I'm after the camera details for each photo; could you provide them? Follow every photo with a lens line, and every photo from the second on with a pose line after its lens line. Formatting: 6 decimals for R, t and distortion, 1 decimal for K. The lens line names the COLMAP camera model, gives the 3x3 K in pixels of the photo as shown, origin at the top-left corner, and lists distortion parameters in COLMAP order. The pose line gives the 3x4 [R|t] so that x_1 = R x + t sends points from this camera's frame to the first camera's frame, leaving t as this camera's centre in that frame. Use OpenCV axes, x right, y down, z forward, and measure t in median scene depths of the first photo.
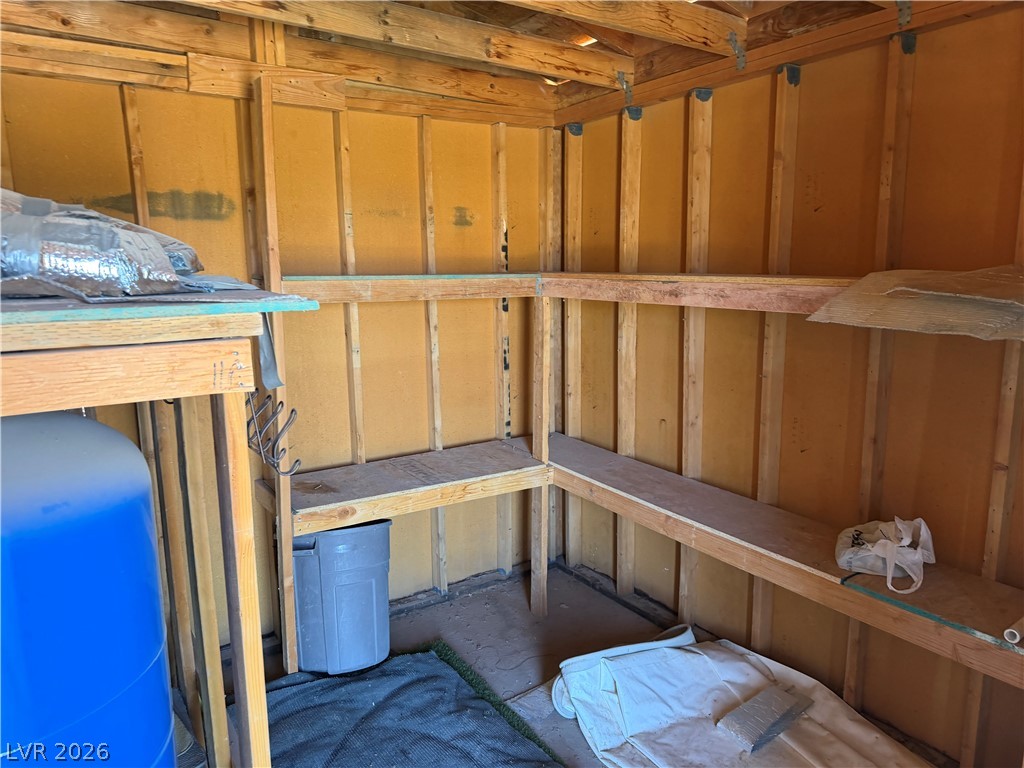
lens RADIAL K [[716.7, 0, 505.6], [0, 716.7, 379.7], [0, 0, 1]] dist [0.037363, -0.002742]
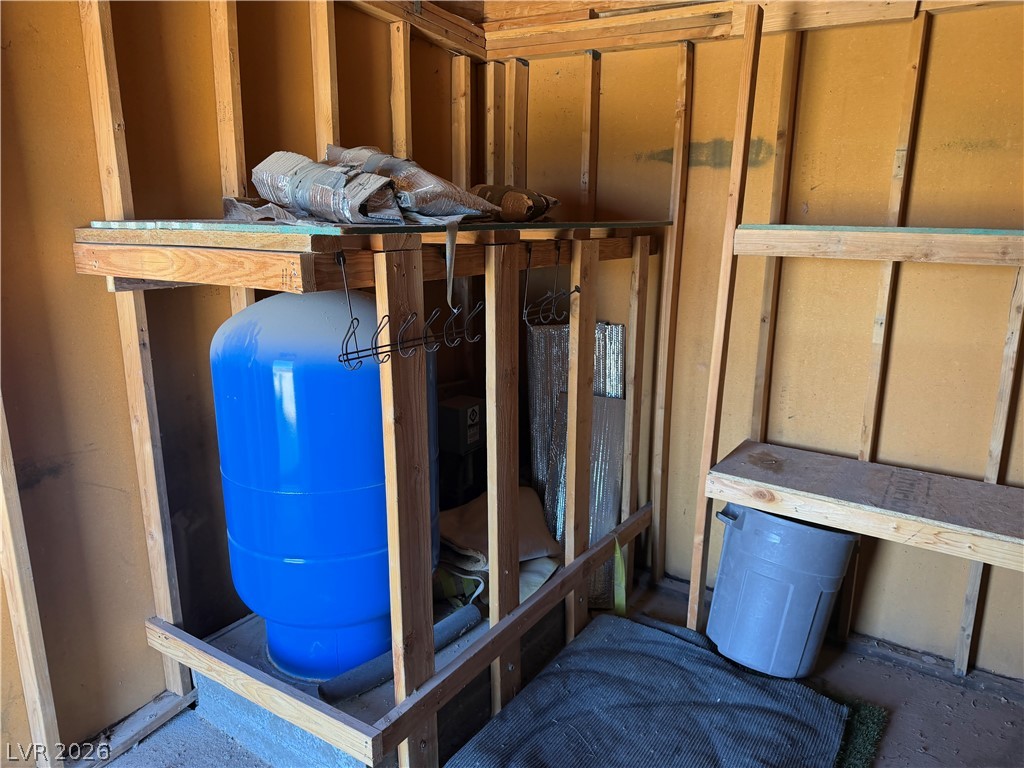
lens RADIAL K [[716.7, 0, 507.1], [0, 716.7, 386.5], [0, 0, 1]] dist [0.037363, -0.002742]
pose [[0.426496, 0.227338, -0.875453, 0.388792], [-0.171900, 0.970630, 0.168309, -0.041702], [0.888004, 0.078707, 0.453049, 0.297145]]
